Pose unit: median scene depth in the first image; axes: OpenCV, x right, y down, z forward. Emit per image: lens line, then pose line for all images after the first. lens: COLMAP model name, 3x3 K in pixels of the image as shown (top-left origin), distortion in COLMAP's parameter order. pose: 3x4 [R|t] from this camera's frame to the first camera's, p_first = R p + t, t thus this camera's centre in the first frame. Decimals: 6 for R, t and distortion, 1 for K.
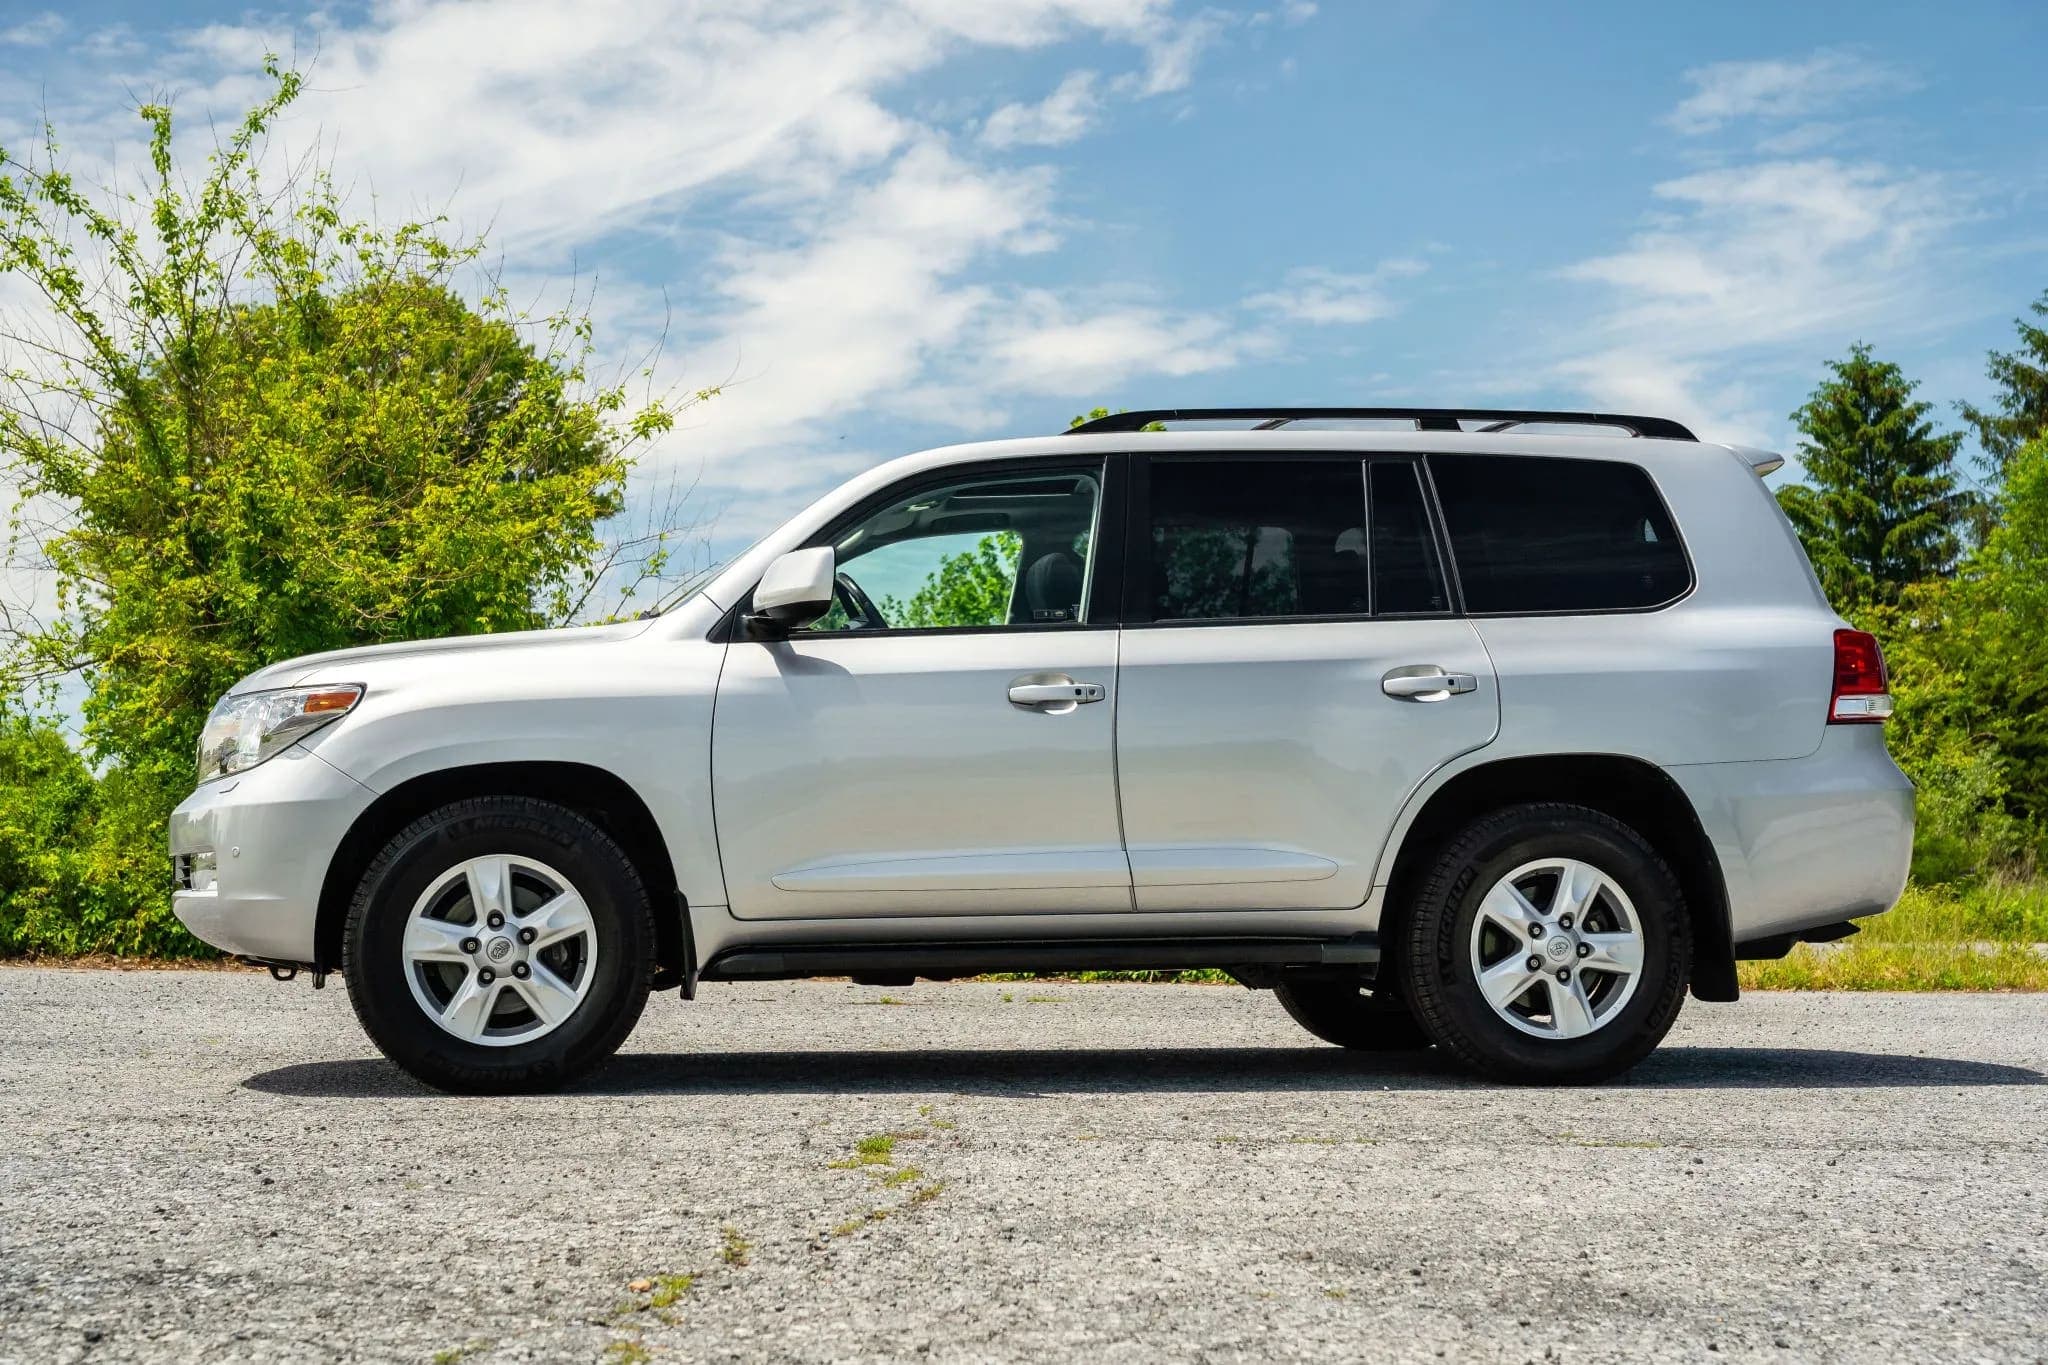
lens RADIAL K [[2926.0, 0, 1024.0], [0, 2926.0, 682.5], [0, 0, 1]] dist [0.018905, -0.022378]
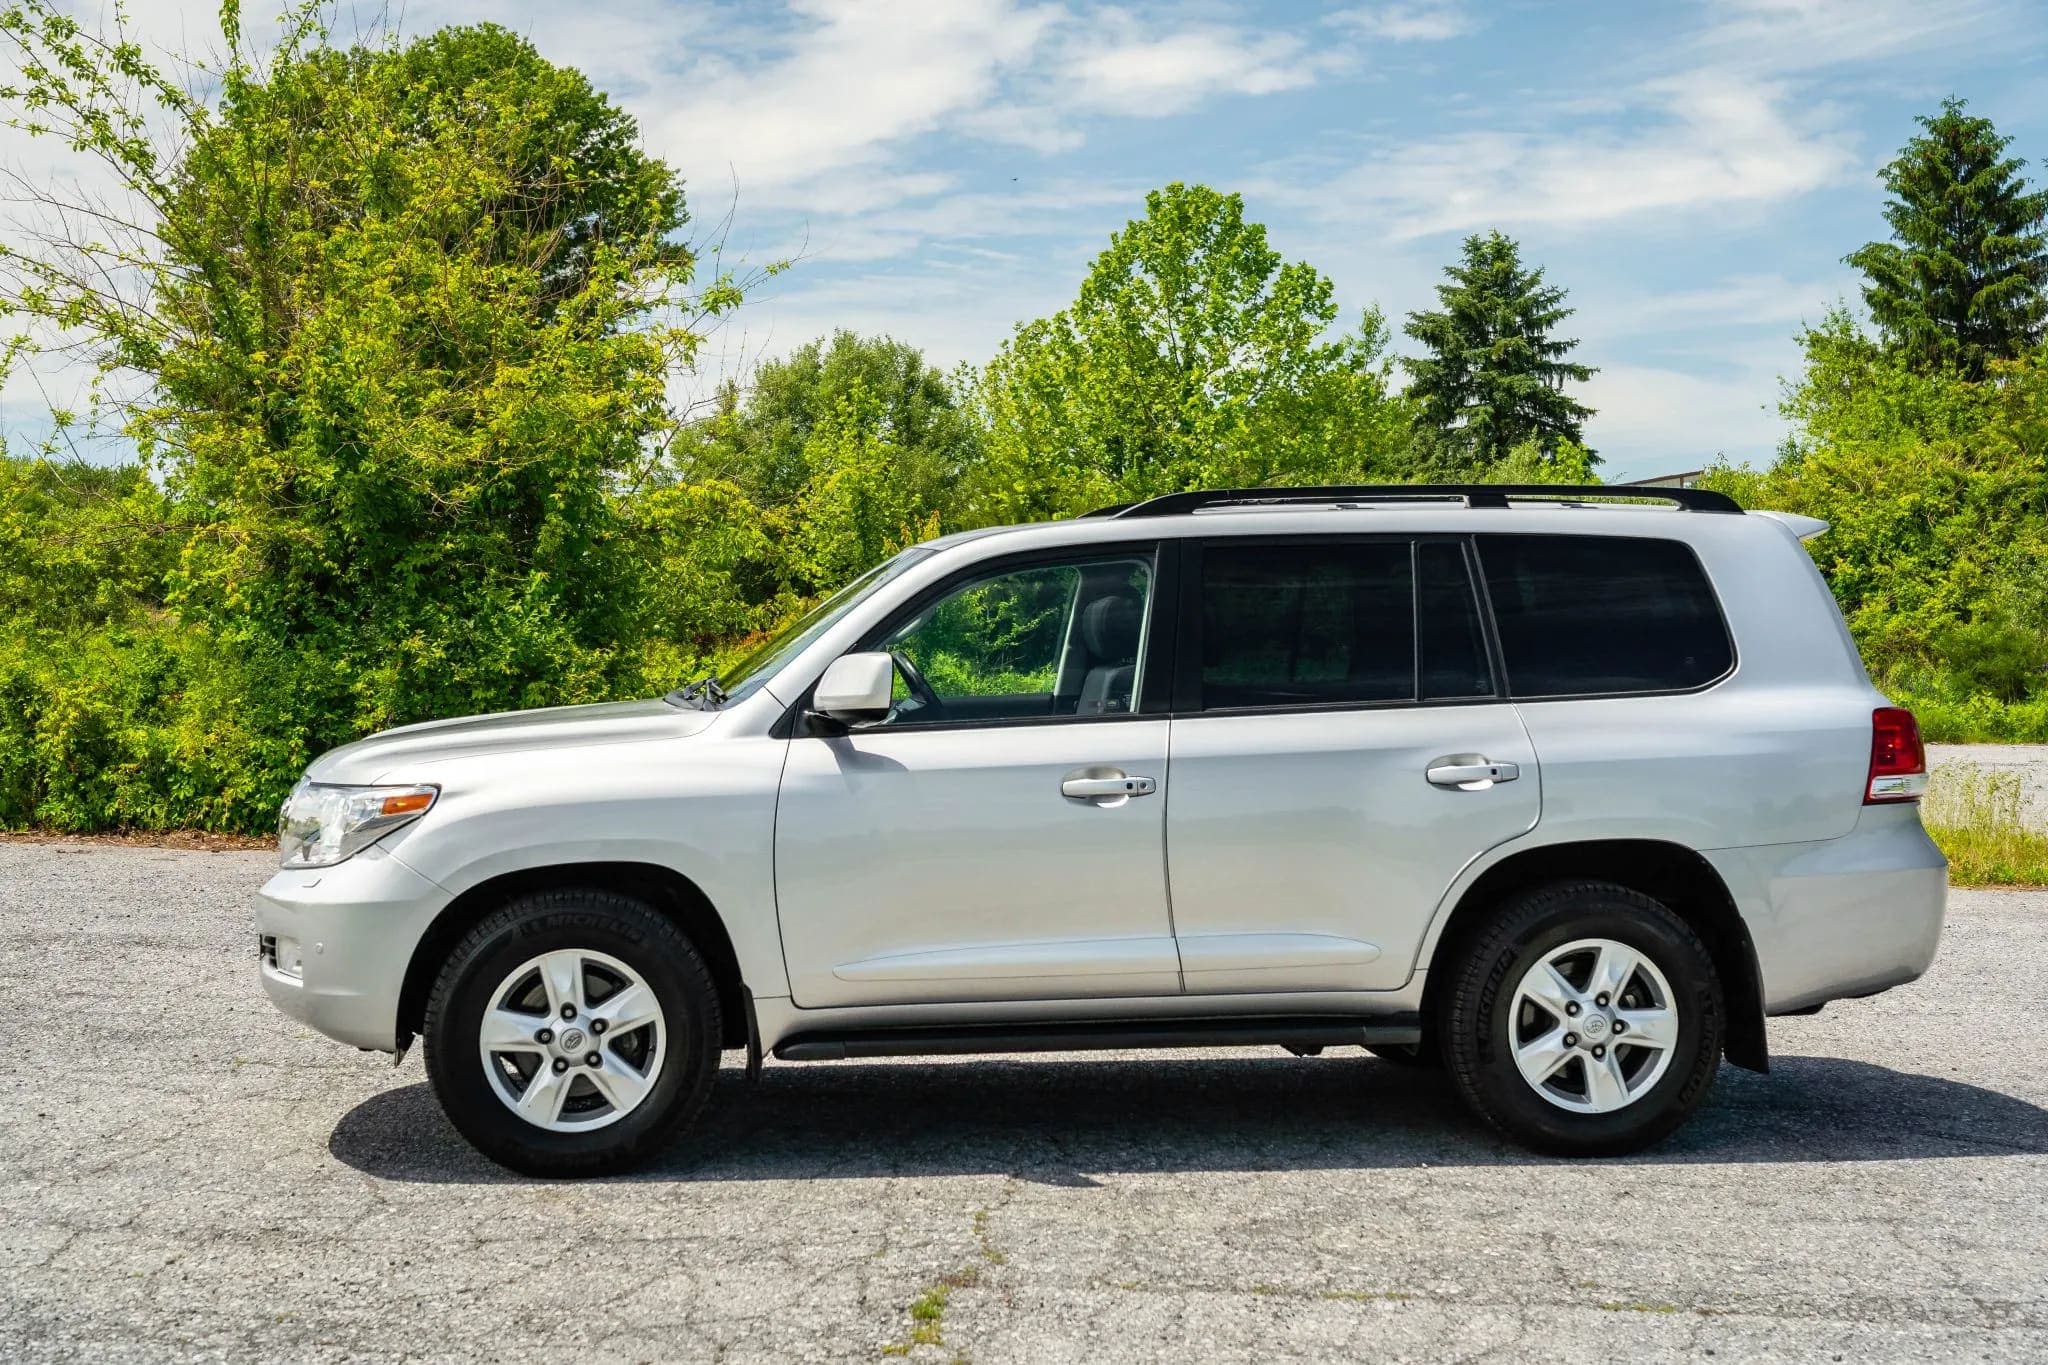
lens RADIAL K [[2926.0, 0, 1024.0], [0, 2926.0, 682.5], [0, 0, 1]] dist [0.018905, -0.022378]
pose [[0.999657, 0.003637, -0.025939, 0.007906], [-0.001191, 0.995600, 0.093694, -0.126304], [0.026165, -0.093631, 0.995263, -0.021278]]
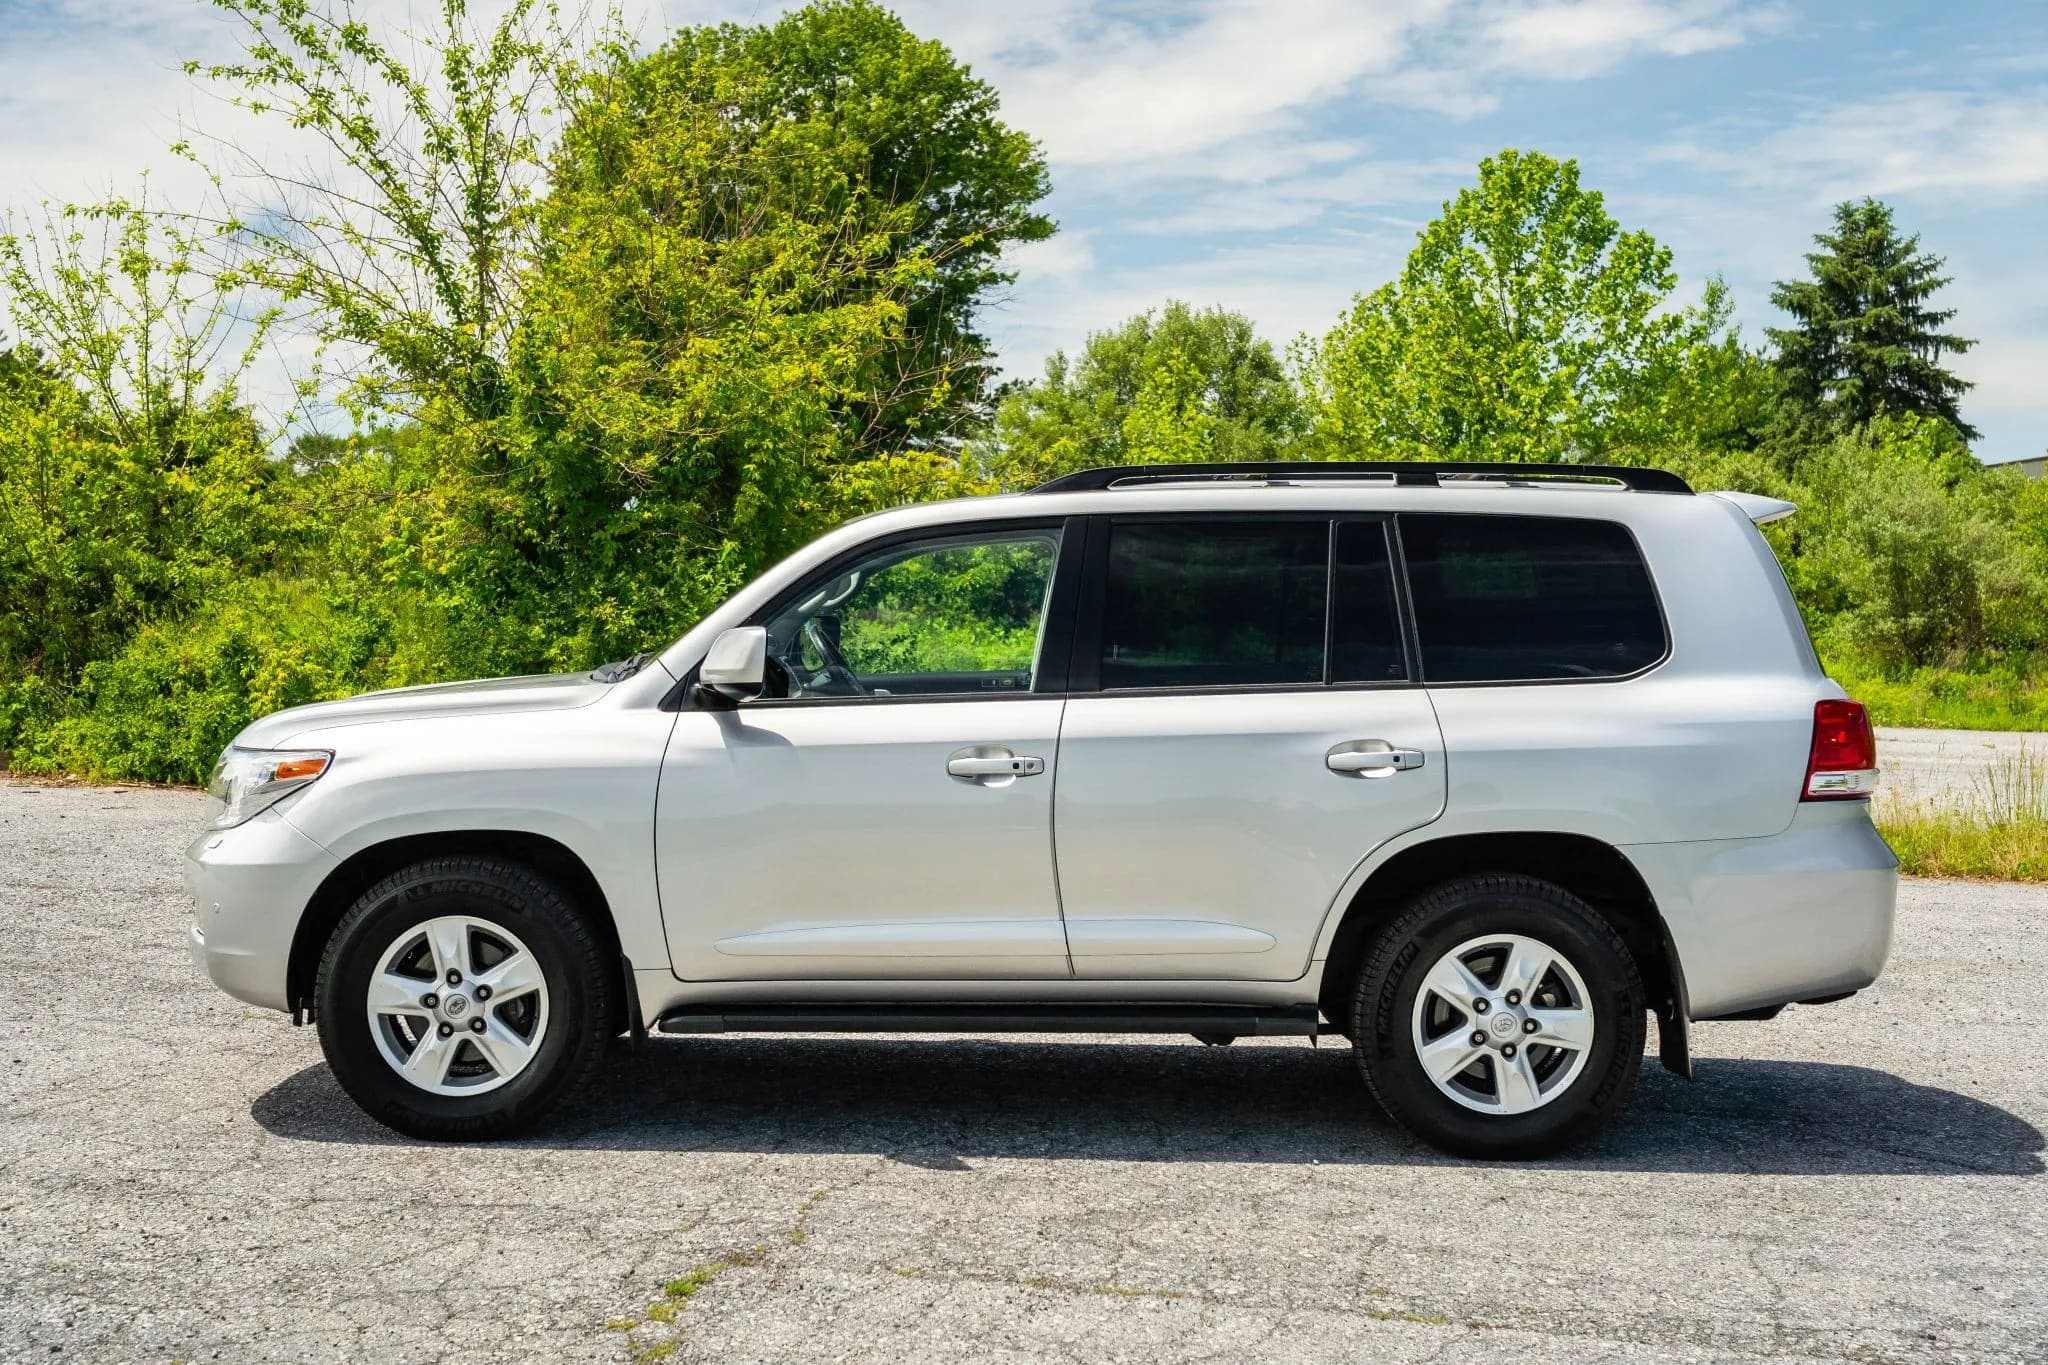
lens RADIAL K [[2941.4, 0, 1016.9], [0, 2941.4, 671.1], [0, 0, 1]] dist [0.002229, 0.074777]
pose [[0.986733, 0.019945, -0.161125, 0.178049], [-0.003867, 0.995031, 0.099489, -0.127594], [0.162308, -0.097546, 0.981907, 0.003056]]
